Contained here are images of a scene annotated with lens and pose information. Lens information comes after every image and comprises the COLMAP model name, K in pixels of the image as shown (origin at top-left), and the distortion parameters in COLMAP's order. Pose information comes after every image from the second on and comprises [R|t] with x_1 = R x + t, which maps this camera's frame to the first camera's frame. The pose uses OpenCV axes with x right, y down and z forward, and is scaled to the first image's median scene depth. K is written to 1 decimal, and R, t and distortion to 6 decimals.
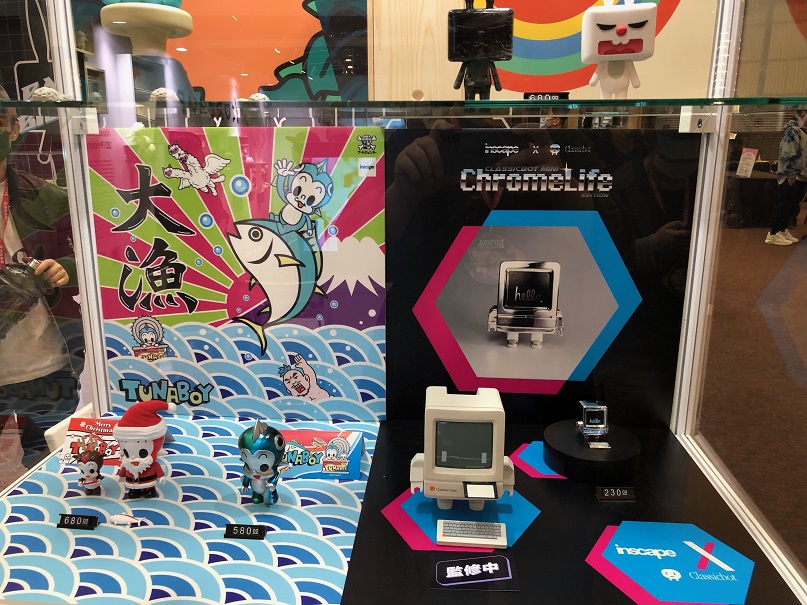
lens RADIAL K [[666.0, 0, 398.0], [0, 666.0, 305.1], [0, 0, 1]] dist [0.045716, -0.037614]
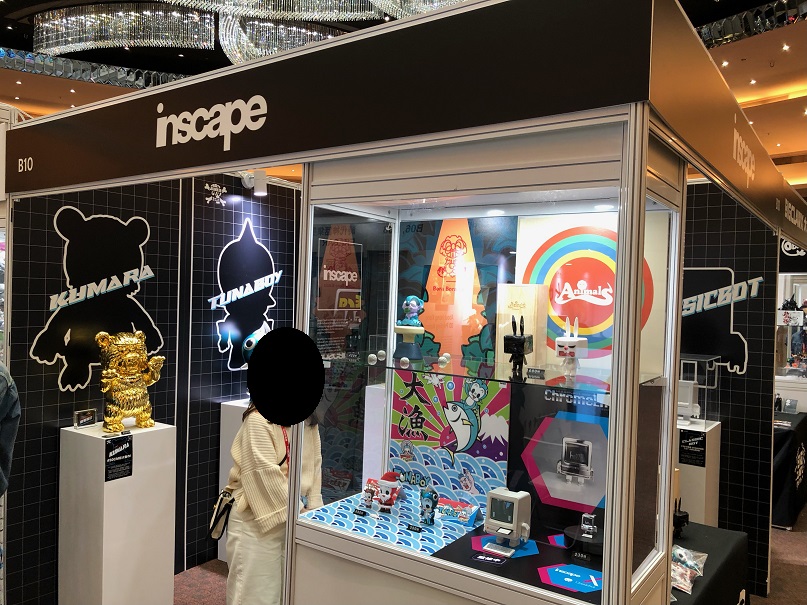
lens RADIAL K [[666.0, 0, 396.0], [0, 666.0, 300.2], [0, 0, 1]] dist [0.045716, -0.037614]
pose [[0.861854, 0.038281, -0.505709, 0.716065], [-0.162414, 0.965466, -0.203710, 0.027901], [0.480447, 0.257703, 0.838308, -1.017643]]
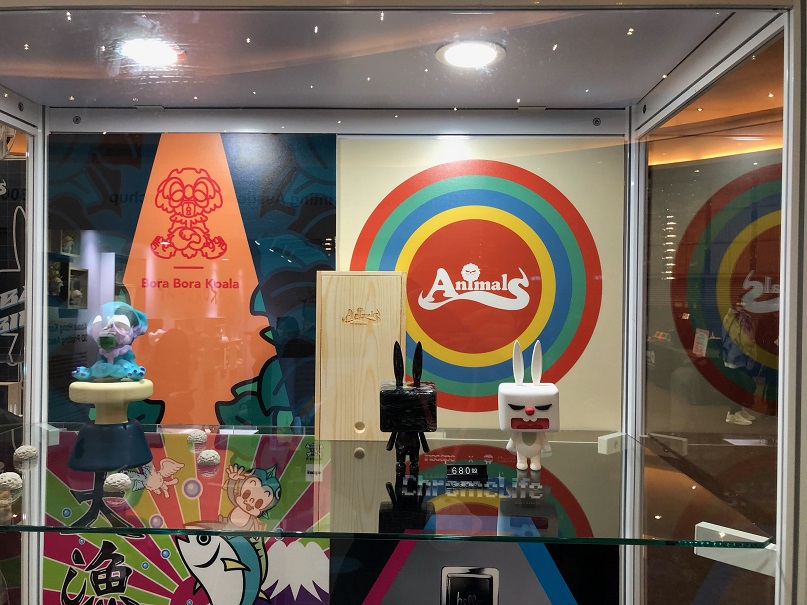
lens RADIAL K [[666.0, 0, 396.9], [0, 666.0, 312.0], [0, 0, 1]] dist [0.045716, -0.037614]
pose [[0.999131, 0.011577, 0.040032, 0.038829], [-0.002137, 0.973602, -0.228244, -0.211474], [-0.041617, 0.227961, 0.972781, -0.095584]]
